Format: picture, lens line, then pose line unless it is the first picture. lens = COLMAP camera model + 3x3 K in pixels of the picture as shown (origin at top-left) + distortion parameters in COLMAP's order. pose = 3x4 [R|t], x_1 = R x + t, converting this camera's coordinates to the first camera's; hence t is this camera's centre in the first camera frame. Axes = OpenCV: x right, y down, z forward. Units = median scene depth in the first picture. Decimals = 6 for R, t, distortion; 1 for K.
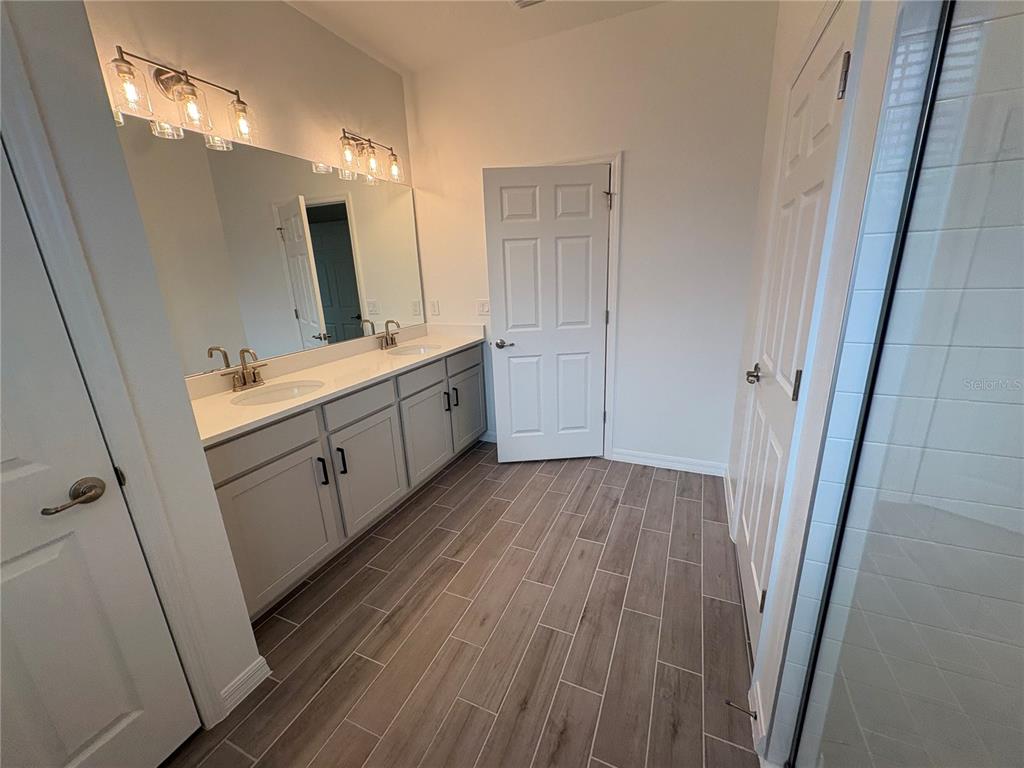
lens RADIAL K [[408.1, 0, 512.0], [0, 408.1, 384.0], [0, 0, 1]] dist [0.000624, -0.000199]
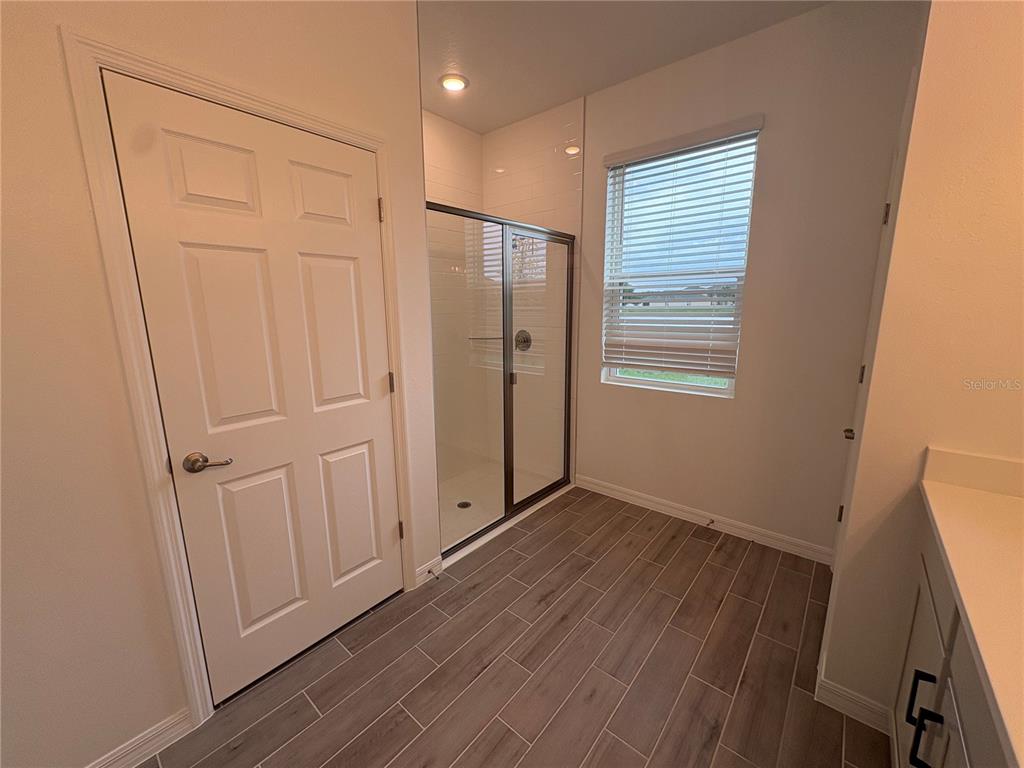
lens RADIAL K [[408.1, 0, 512.0], [0, 408.1, 384.0], [0, 0, 1]] dist [0.000624, -0.000199]
pose [[-0.957764, -0.007514, 0.287457, -0.155817], [0.121909, 0.894767, 0.429570, -0.424947], [-0.260435, 0.446470, -0.856059, 1.531279]]
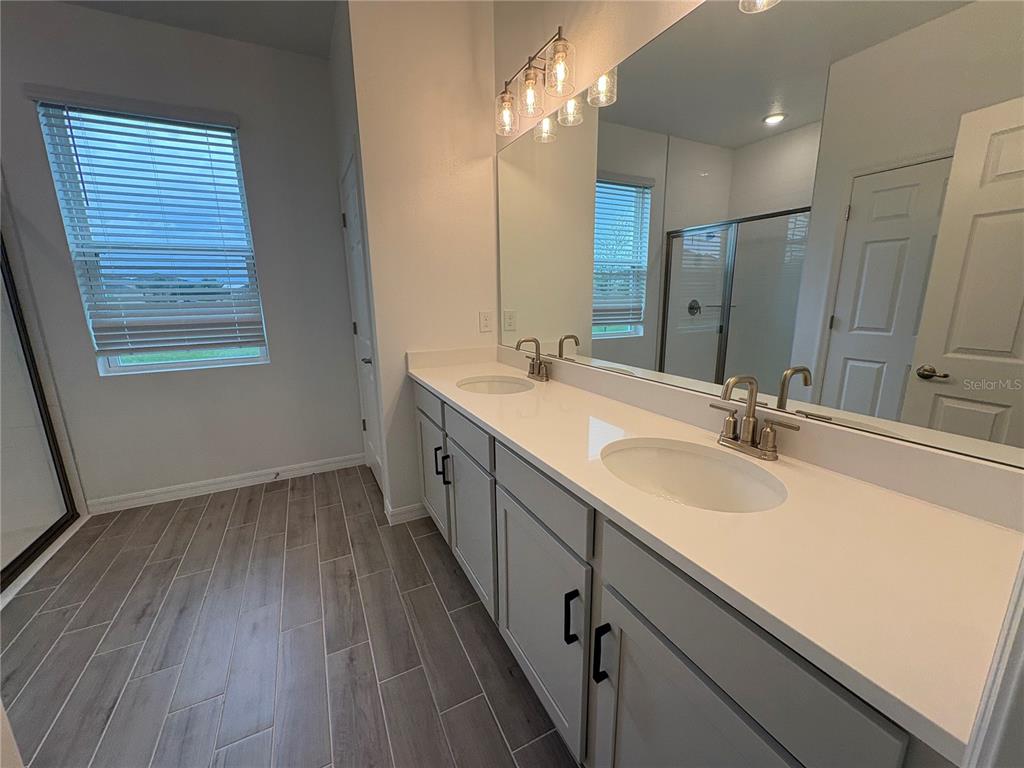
lens RADIAL K [[408.1, 0, 512.0], [0, 408.1, 384.0], [0, 0, 1]] dist [0.000624, -0.000199]
pose [[-0.633920, 0.212562, -0.743615, 0.141967], [-0.176838, 0.896181, 0.406924, -0.440092], [0.752910, 0.389457, -0.530519, 1.780943]]
